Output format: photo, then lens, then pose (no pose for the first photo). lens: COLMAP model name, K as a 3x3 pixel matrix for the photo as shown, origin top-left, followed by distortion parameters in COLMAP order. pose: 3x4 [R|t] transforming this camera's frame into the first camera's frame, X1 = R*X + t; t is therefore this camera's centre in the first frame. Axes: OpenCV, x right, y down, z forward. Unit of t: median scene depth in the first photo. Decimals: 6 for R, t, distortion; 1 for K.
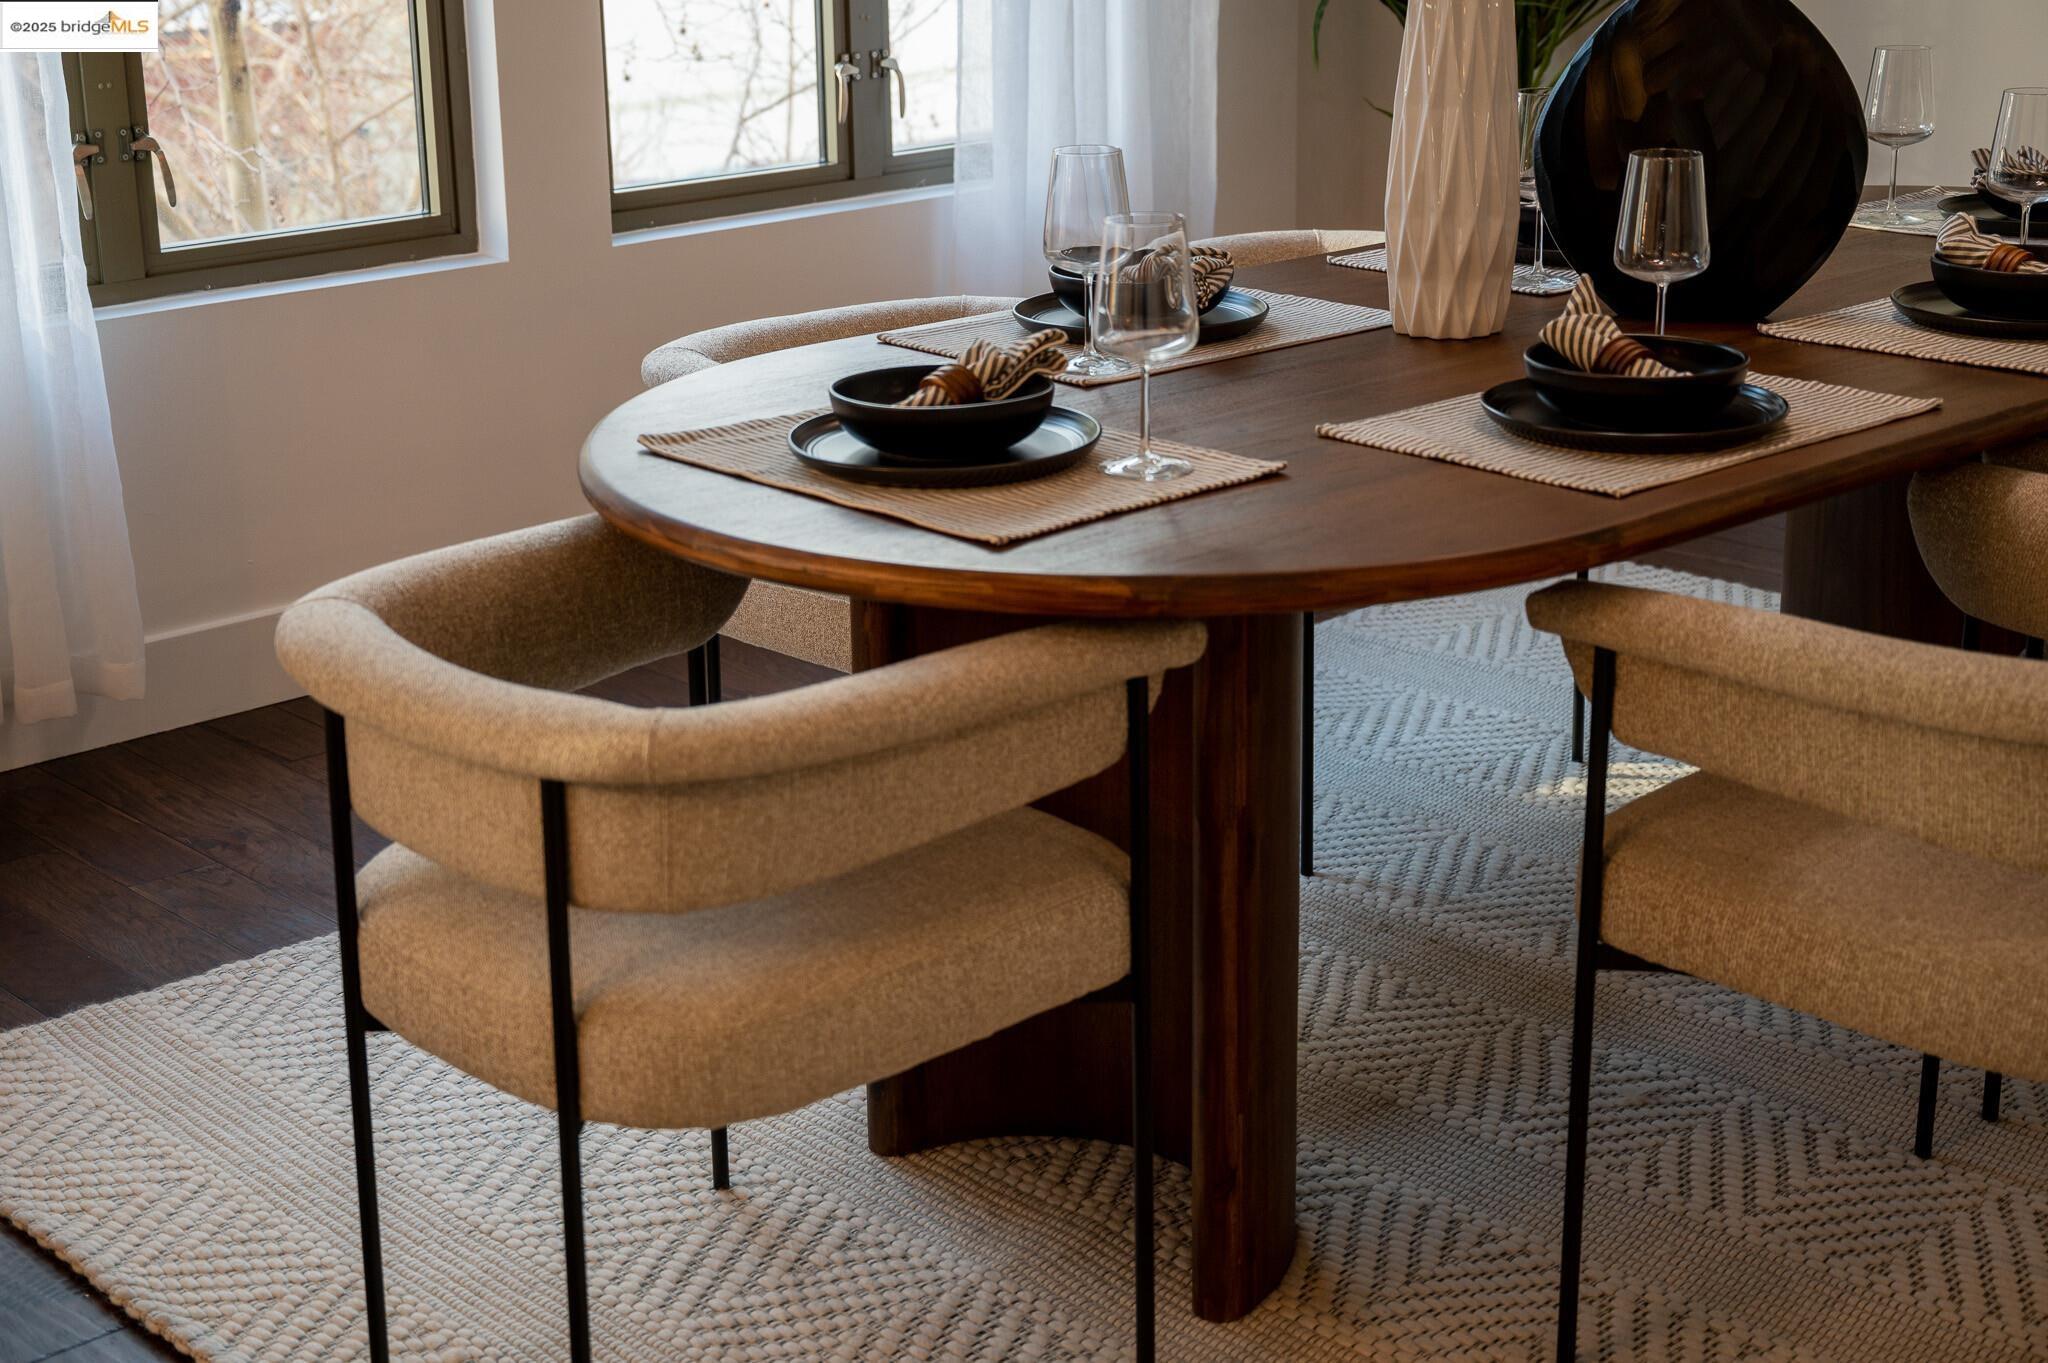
lens RADIAL K [[2901.3, 0, 1024.0], [0, 2901.3, 681.5], [0, 0, 1]] dist [0.000085, 0.007311]
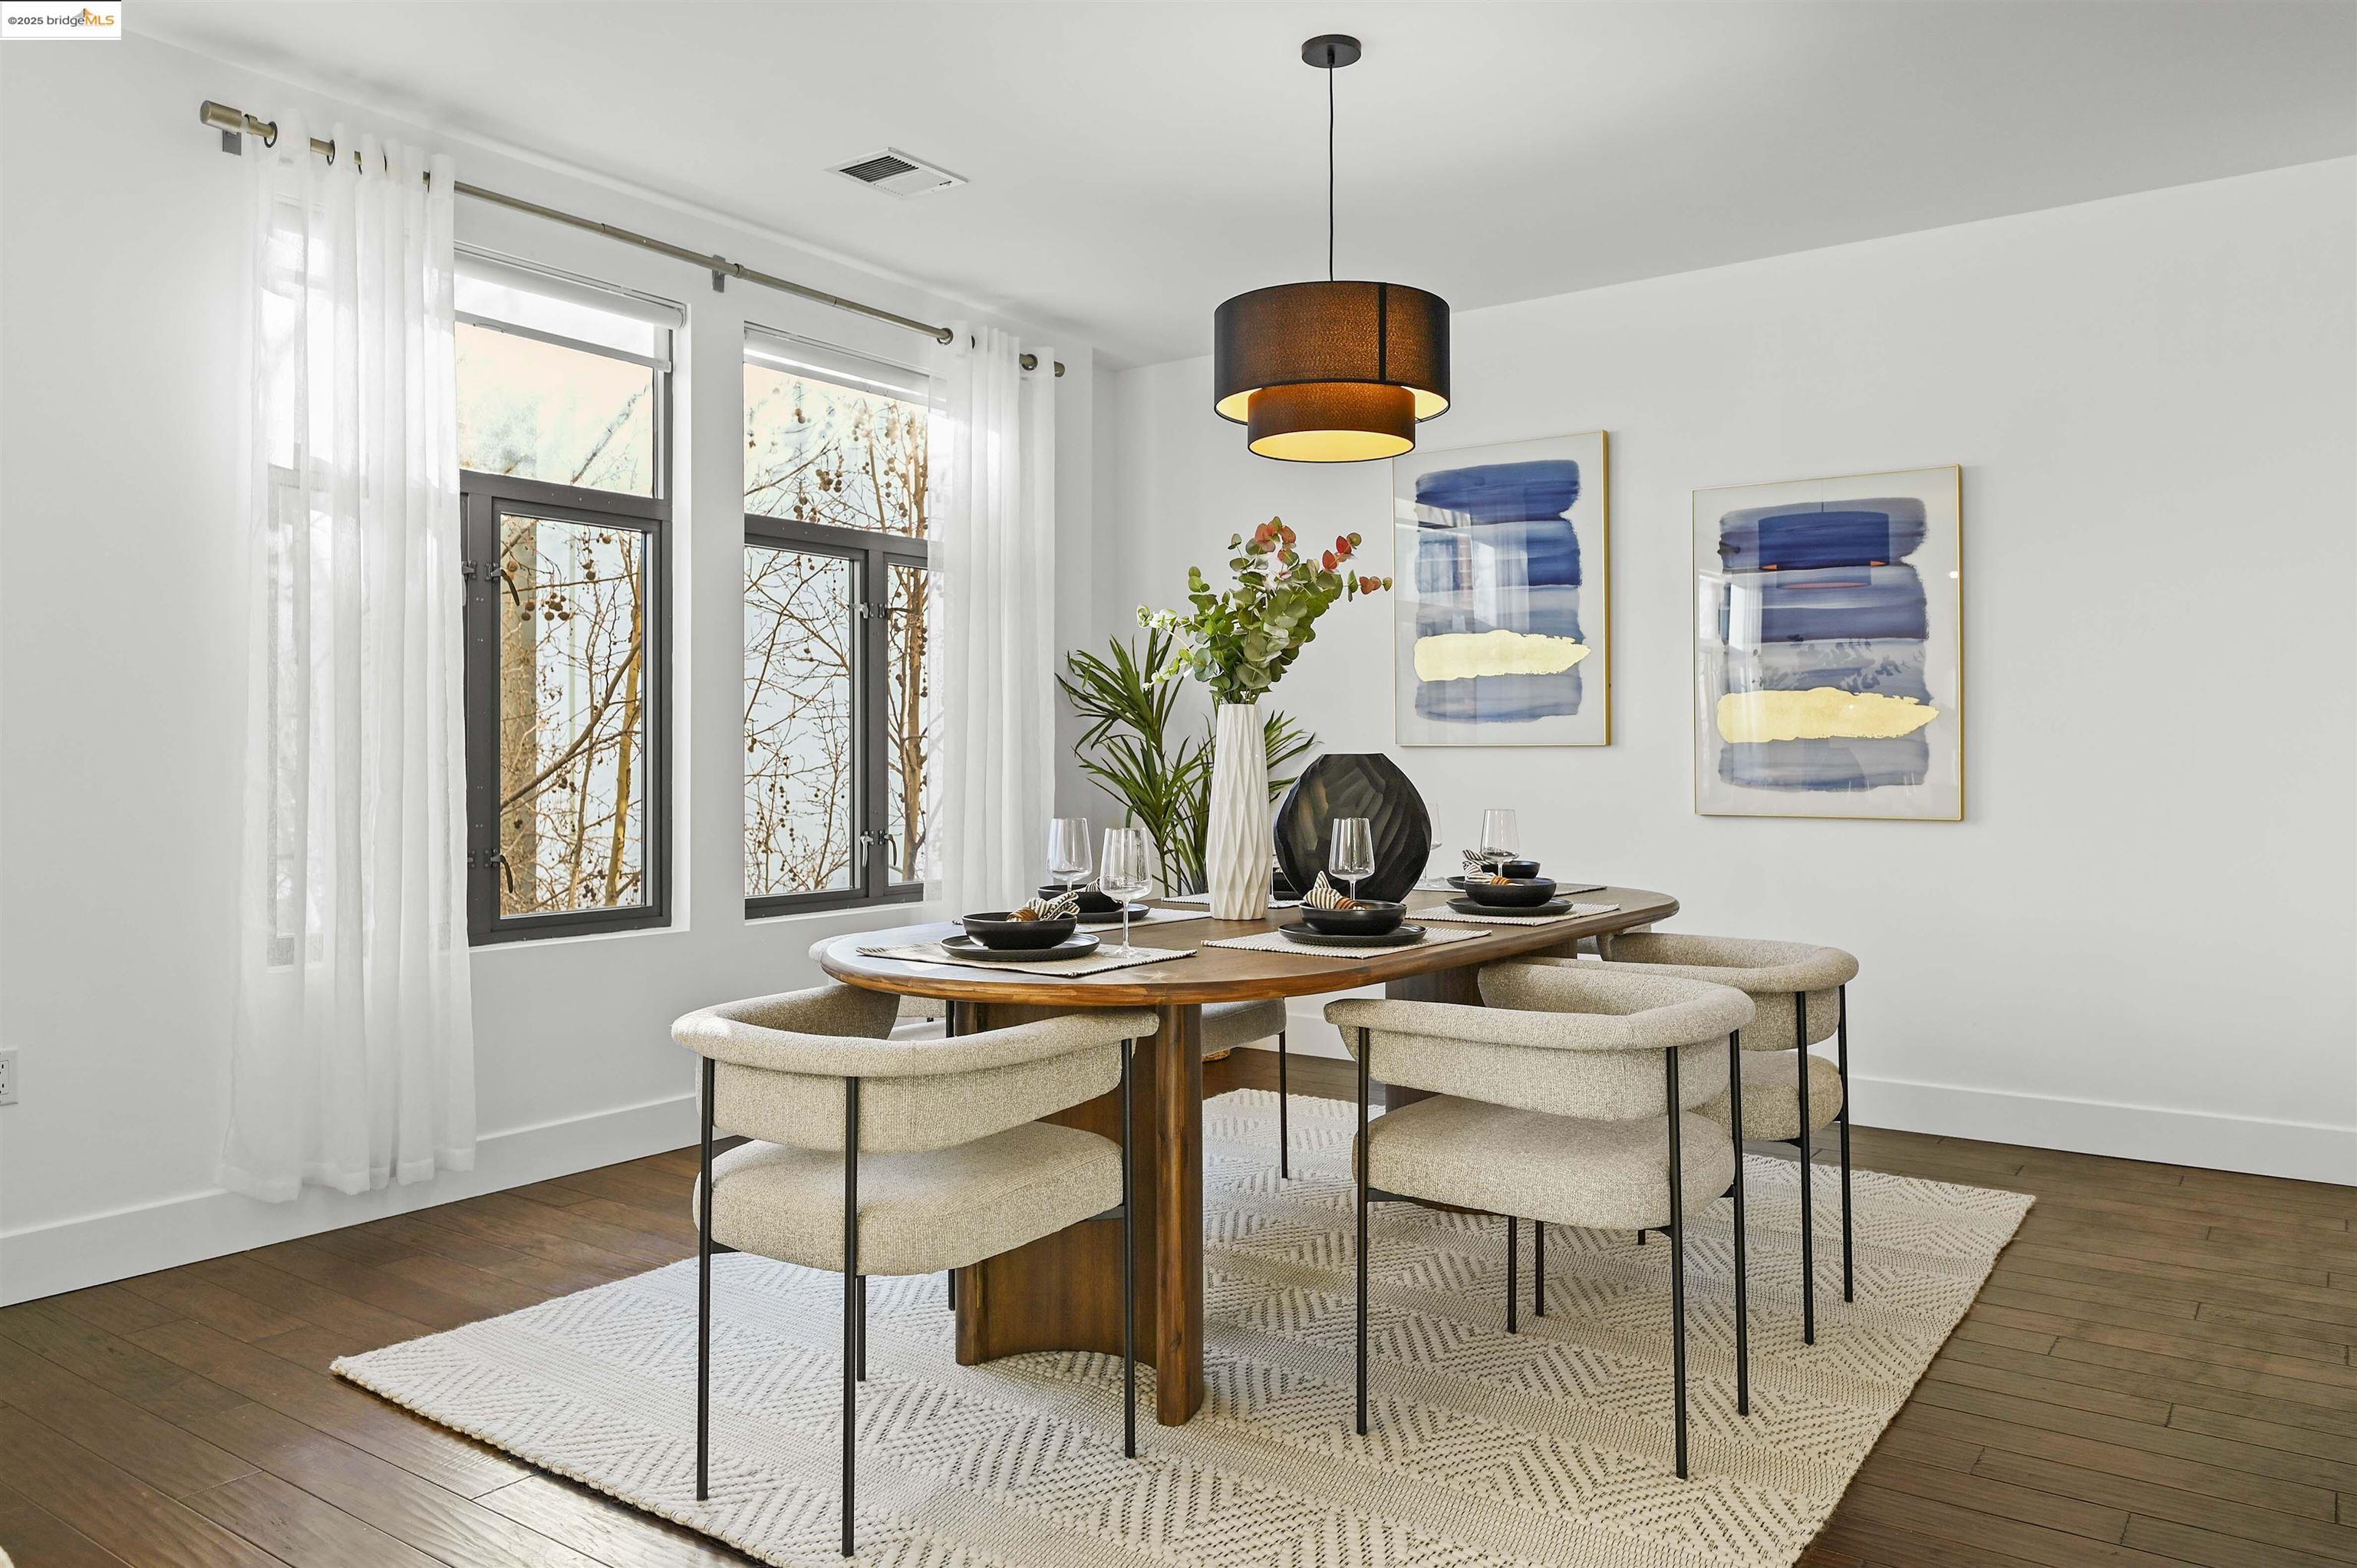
lens RADIAL K [[1639.5, 0, 1178.5], [0, 1639.5, 784.0], [0, 0, 1]] dist [-0.001928, -0.000041]
pose [[0.979621, 0.011213, 0.200540, -0.127562], [0.048388, 0.955858, -0.289817, 0.121313], [-0.194937, 0.293615, 0.935836, -0.075236]]
